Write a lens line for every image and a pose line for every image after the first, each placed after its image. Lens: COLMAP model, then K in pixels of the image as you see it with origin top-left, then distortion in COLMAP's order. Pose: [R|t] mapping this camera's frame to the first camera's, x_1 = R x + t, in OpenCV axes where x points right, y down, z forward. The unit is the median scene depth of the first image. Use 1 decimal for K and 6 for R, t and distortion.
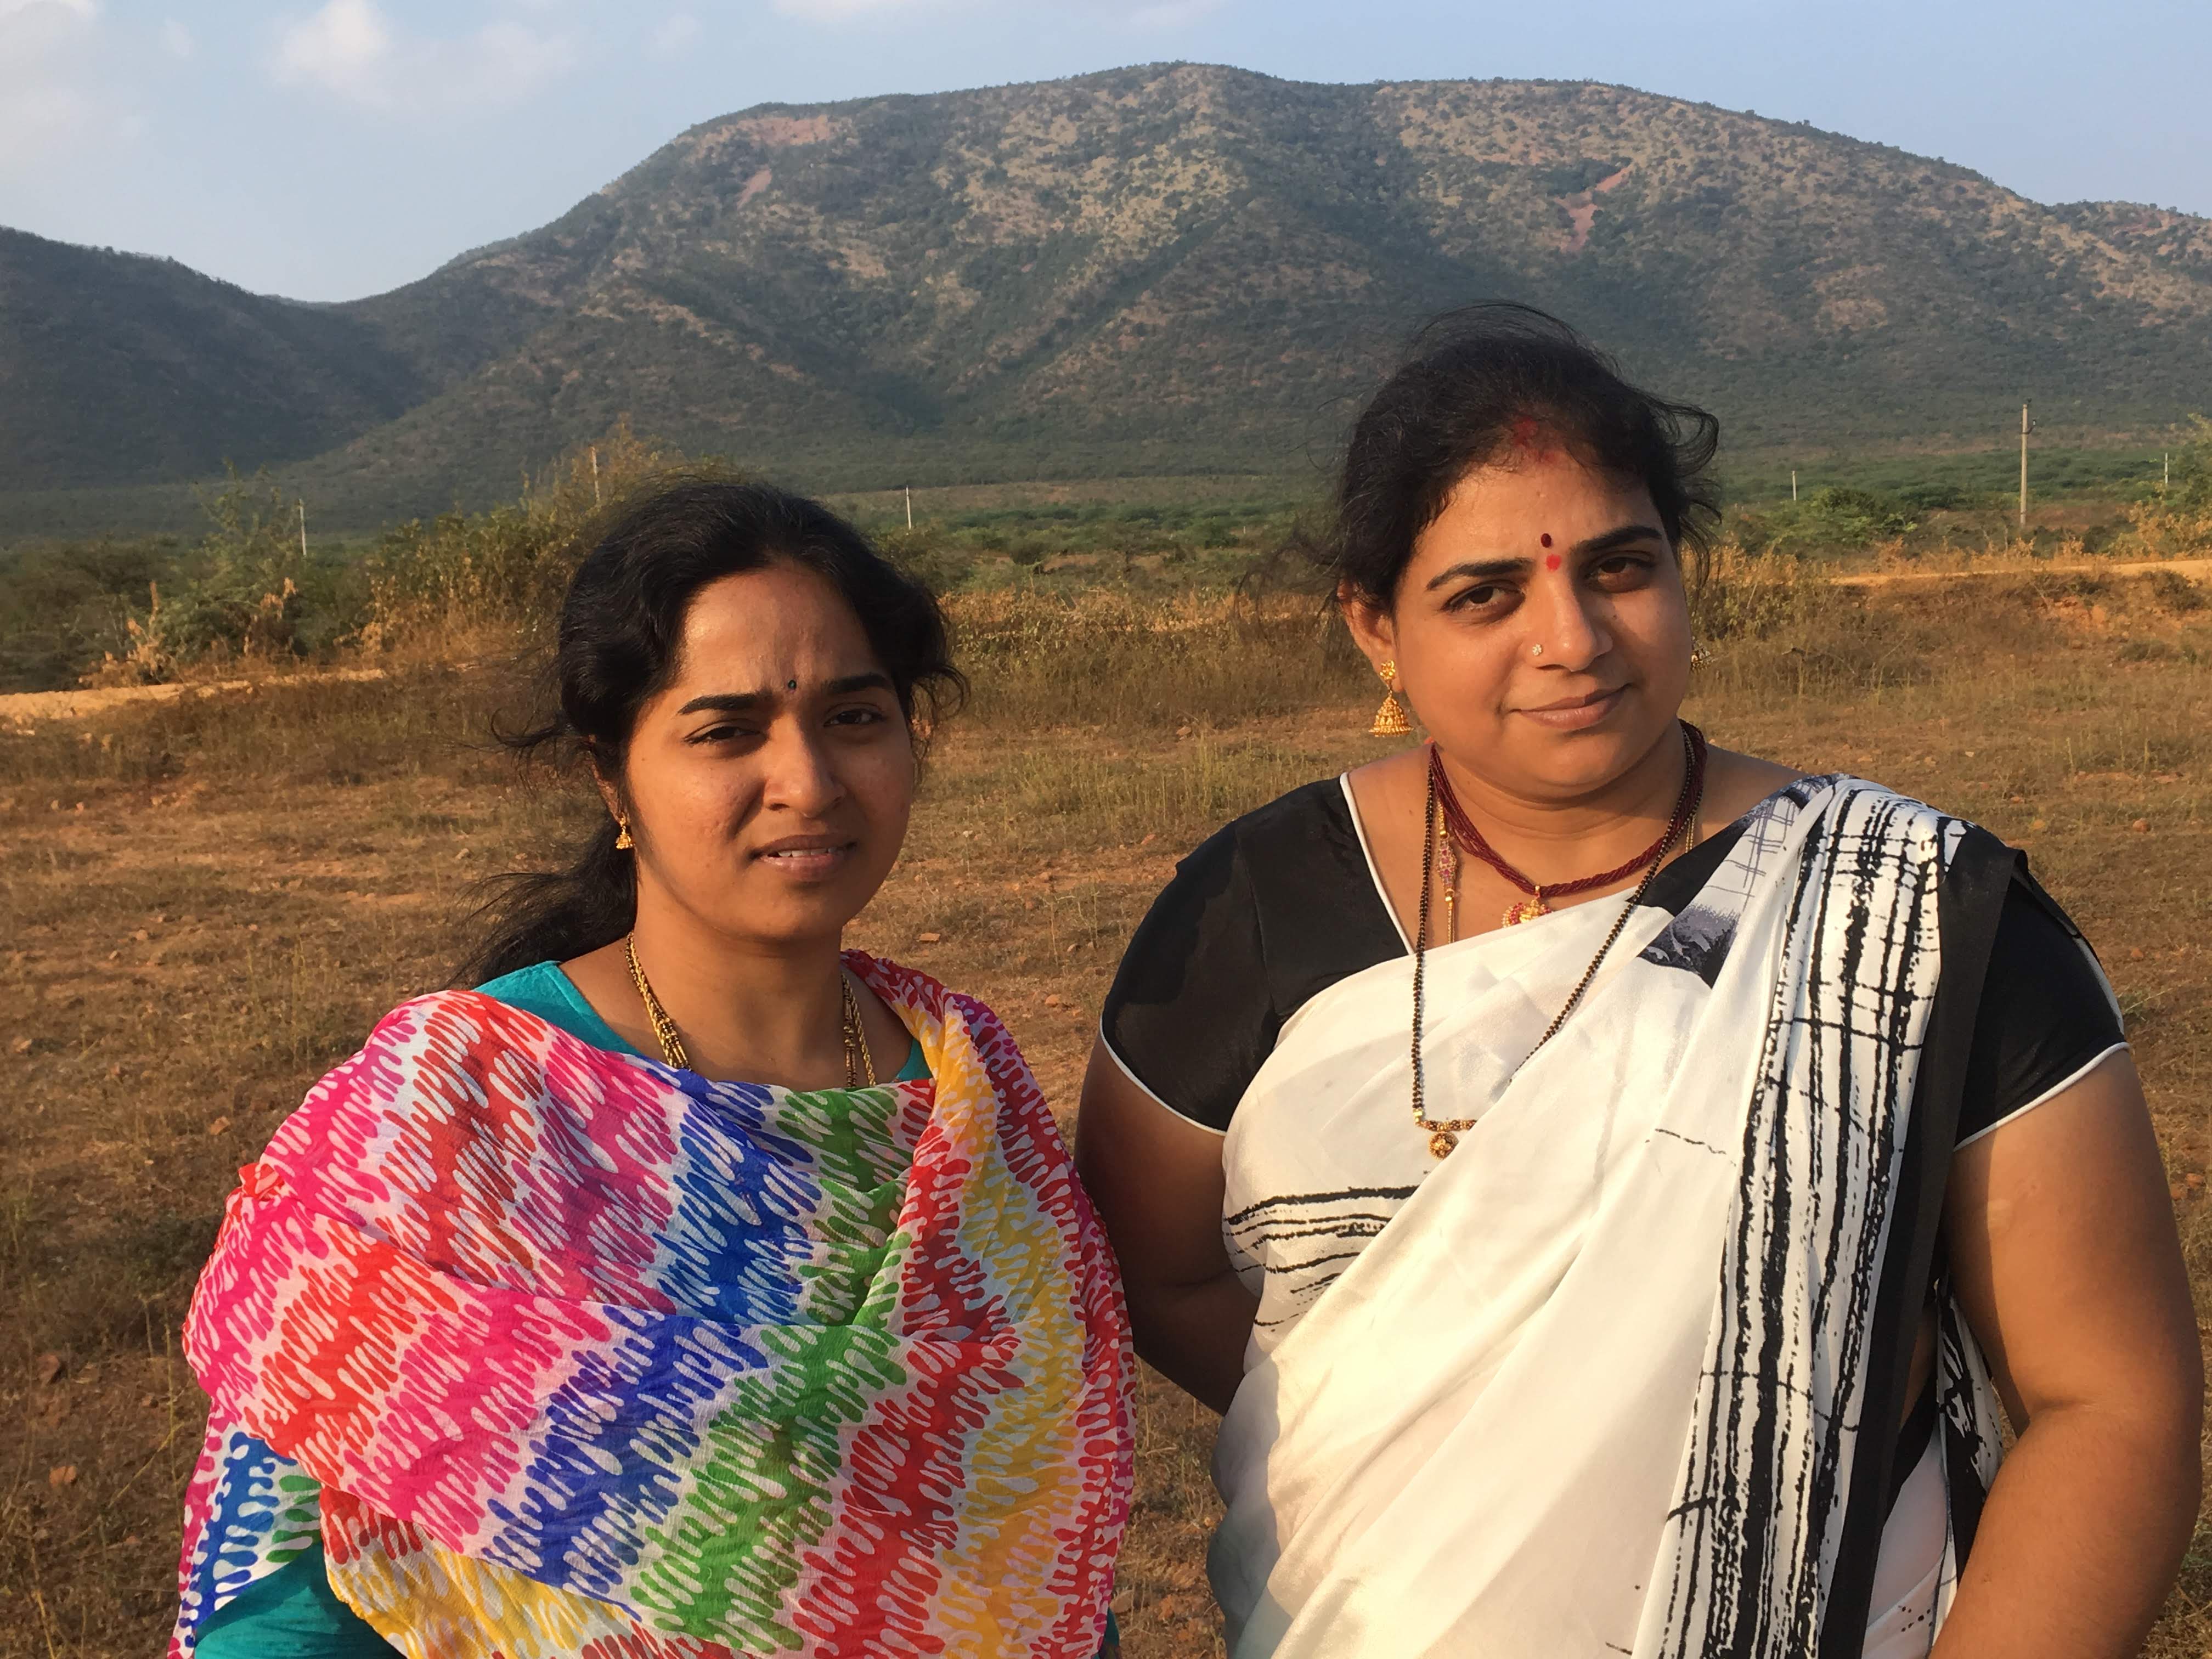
lens RADIAL K [[2408.2, 0, 1106.0], [0, 2408.2, 829.5], [0, 0, 1]] dist [0.071157, -0.071355]
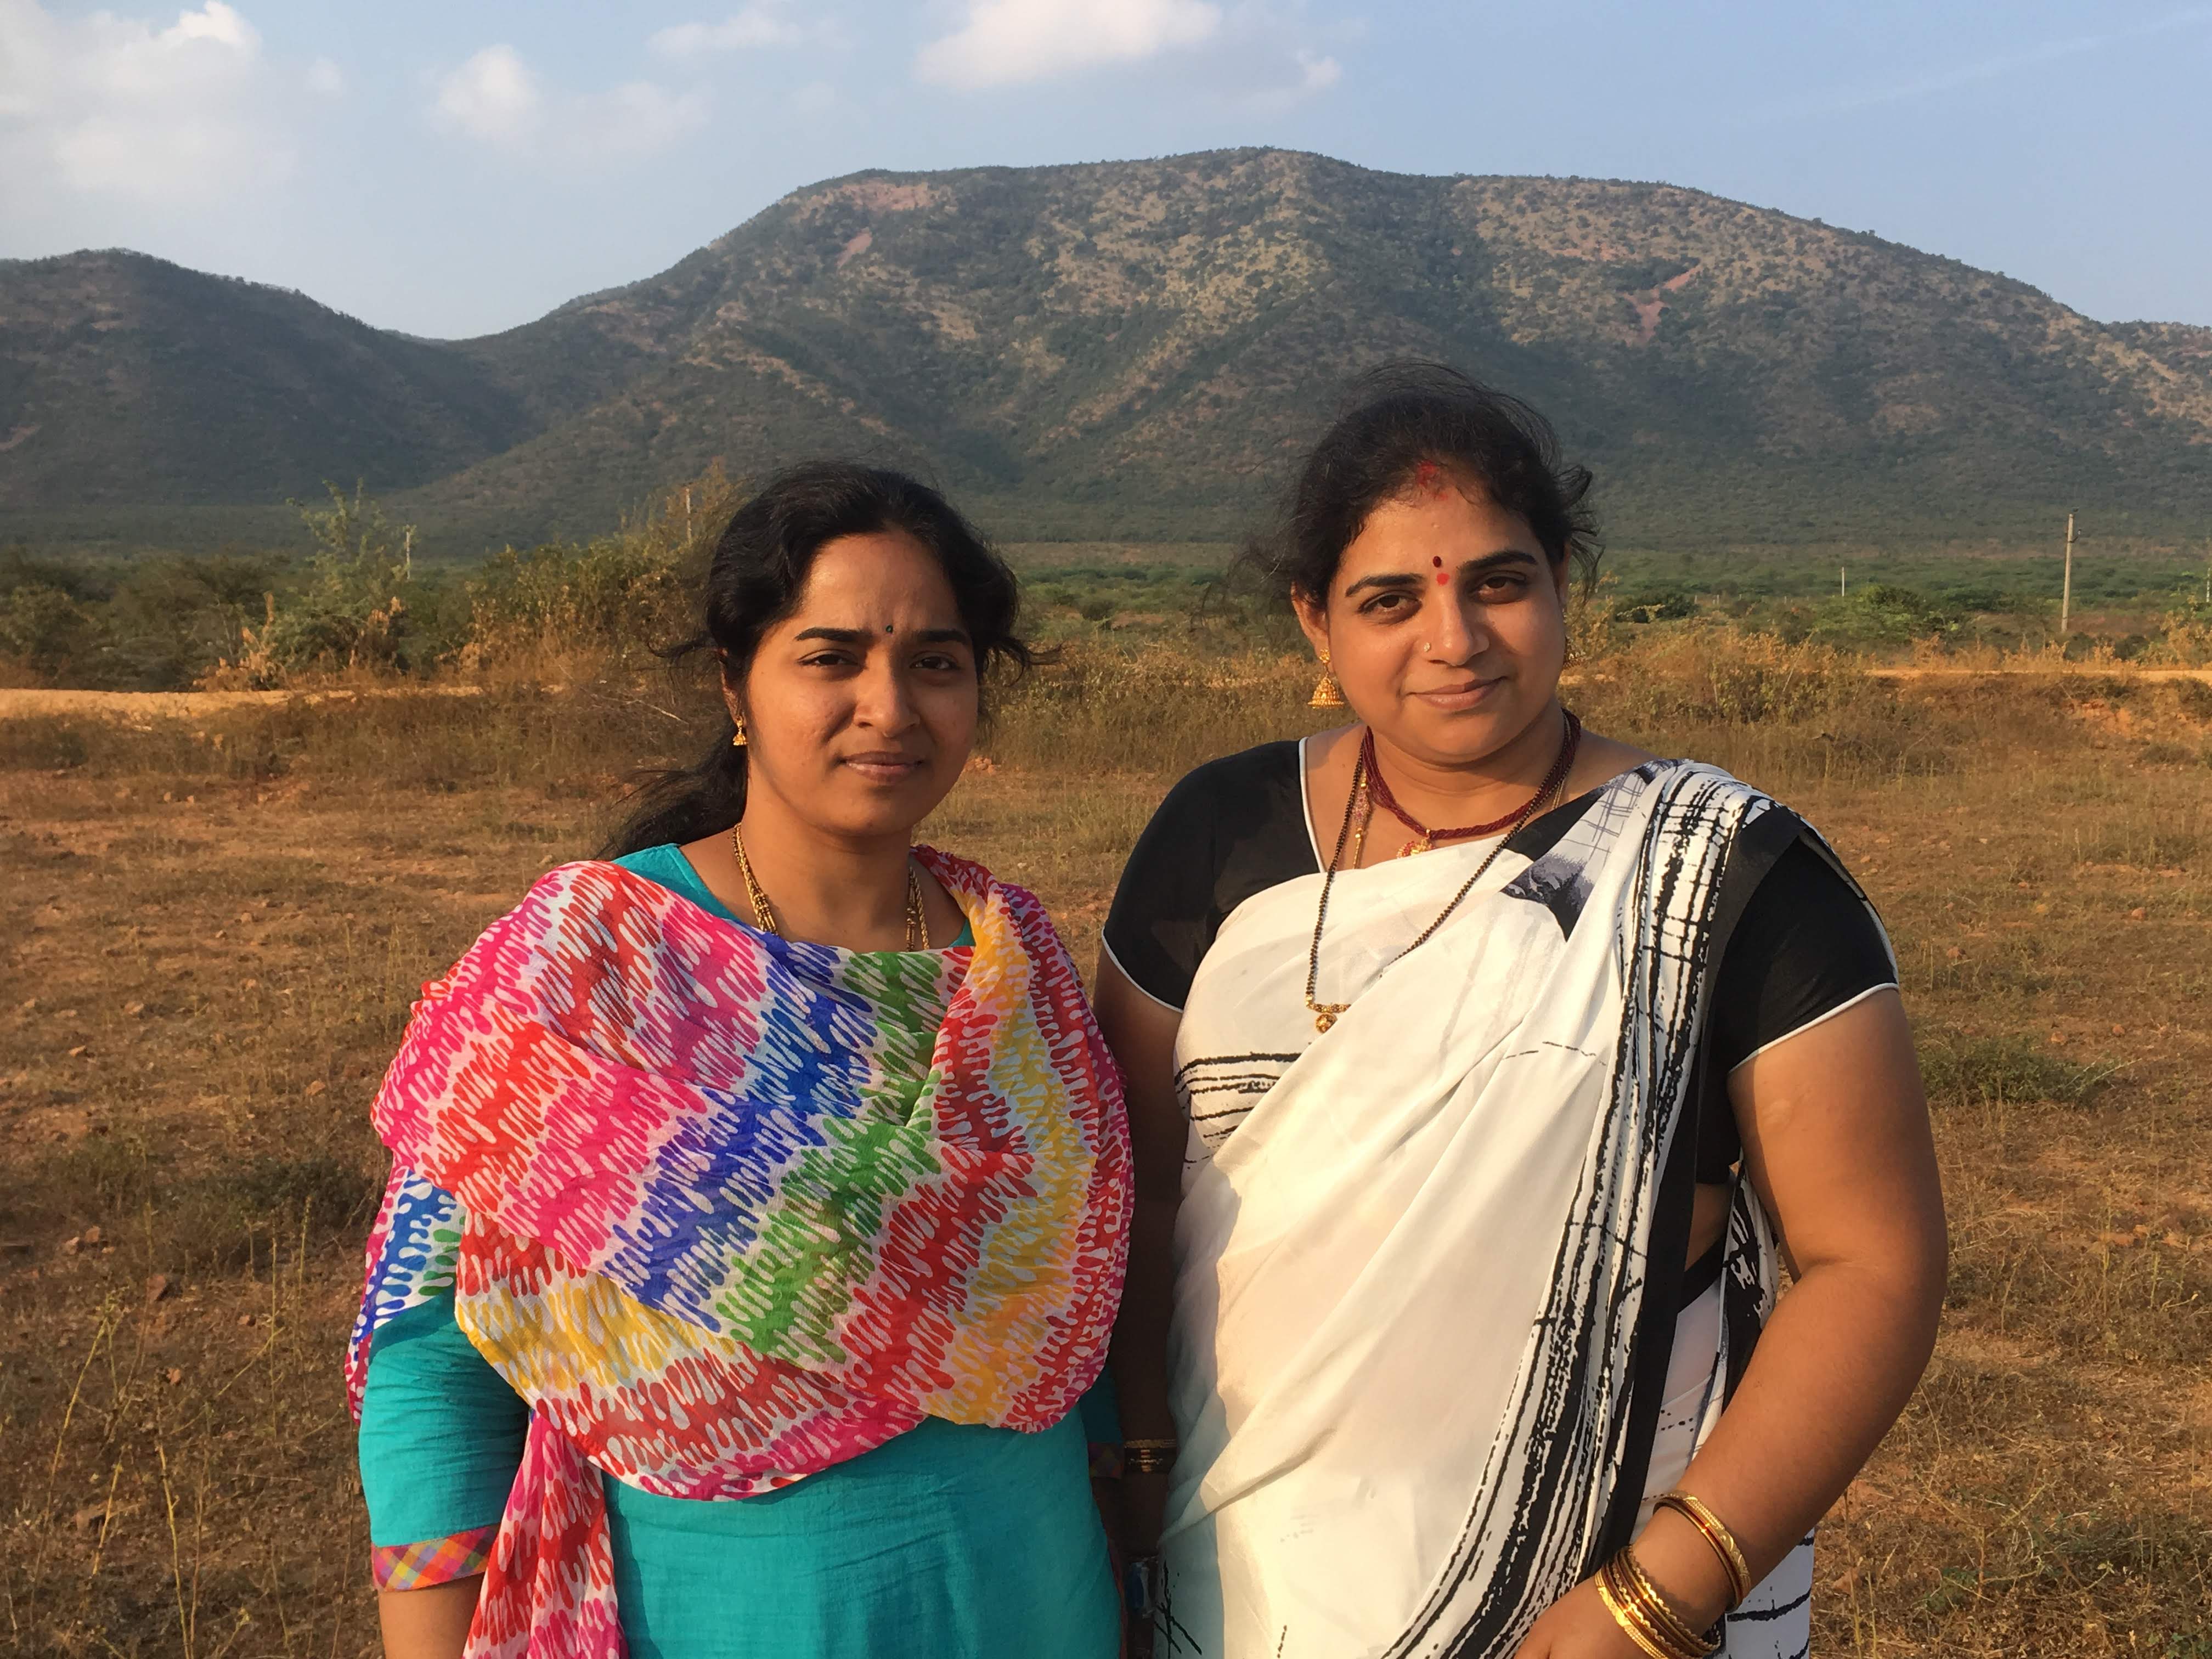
lens RADIAL K [[2331.7, 0, 1110.3], [0, 2331.7, 823.3], [0, 0, 1]] dist [0.084185, -0.119090]
pose [[0.998433, 0.051305, -0.022355, 0.031250], [-0.051831, 0.998377, -0.023600, 0.055828], [0.021108, 0.024722, 0.999471, -0.247097]]
